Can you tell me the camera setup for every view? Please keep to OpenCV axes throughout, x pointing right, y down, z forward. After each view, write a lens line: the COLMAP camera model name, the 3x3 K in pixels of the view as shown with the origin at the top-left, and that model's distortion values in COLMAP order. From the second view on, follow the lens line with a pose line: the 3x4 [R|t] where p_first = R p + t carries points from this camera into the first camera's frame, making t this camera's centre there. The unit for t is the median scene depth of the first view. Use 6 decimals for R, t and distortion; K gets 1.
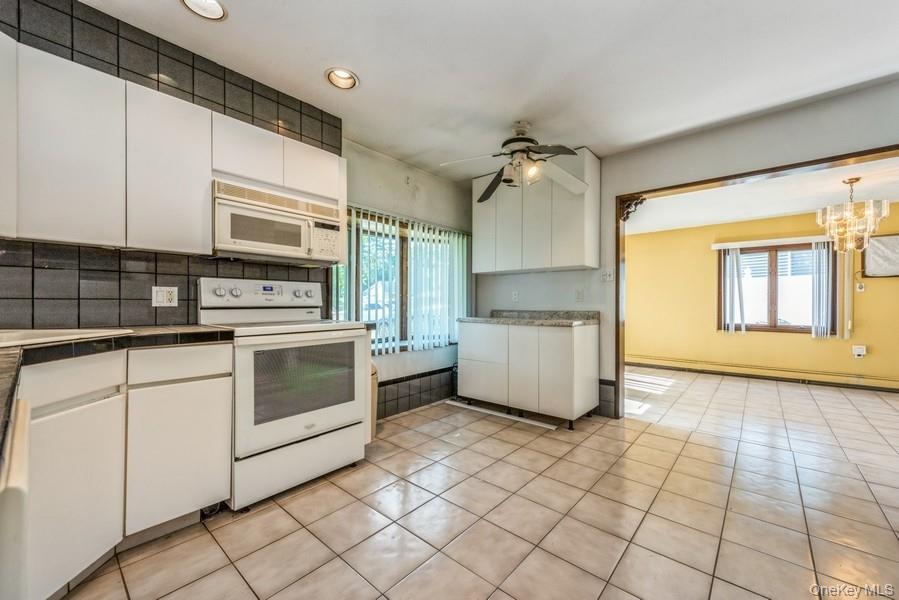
lens RADIAL K [[356.5, 0, 464.7], [0, 356.5, 301.3], [0, 0, 1]] dist [0.018093, -0.001757]
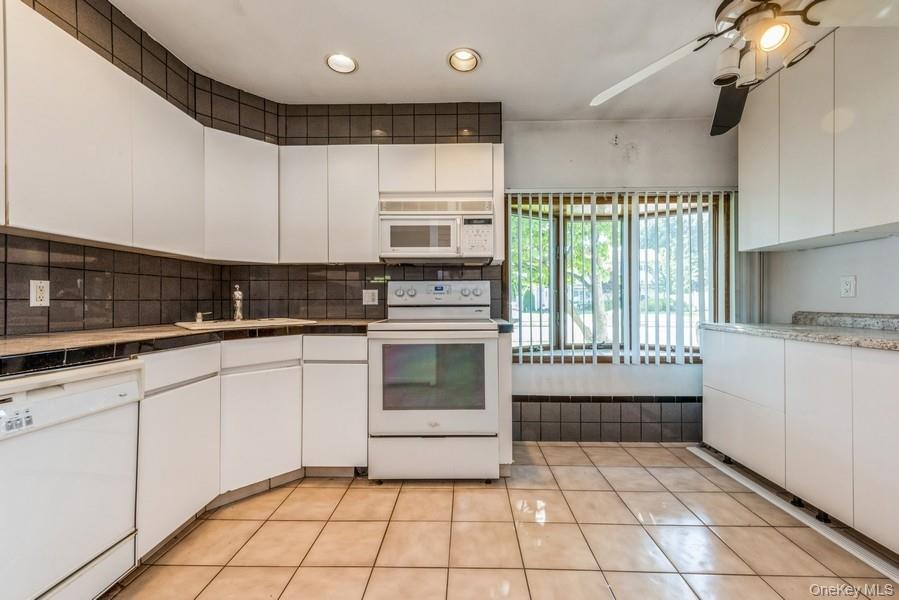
lens RADIAL K [[356.5, 0, 454.9], [0, 356.5, 299.1], [0, 0, 1]] dist [0.018093, -0.001757]
pose [[0.620487, -0.010444, -0.784147, 0.338587], [0.009539, 0.999938, -0.005769, 0.003783], [0.784158, -0.003901, 0.620548, 0.370935]]
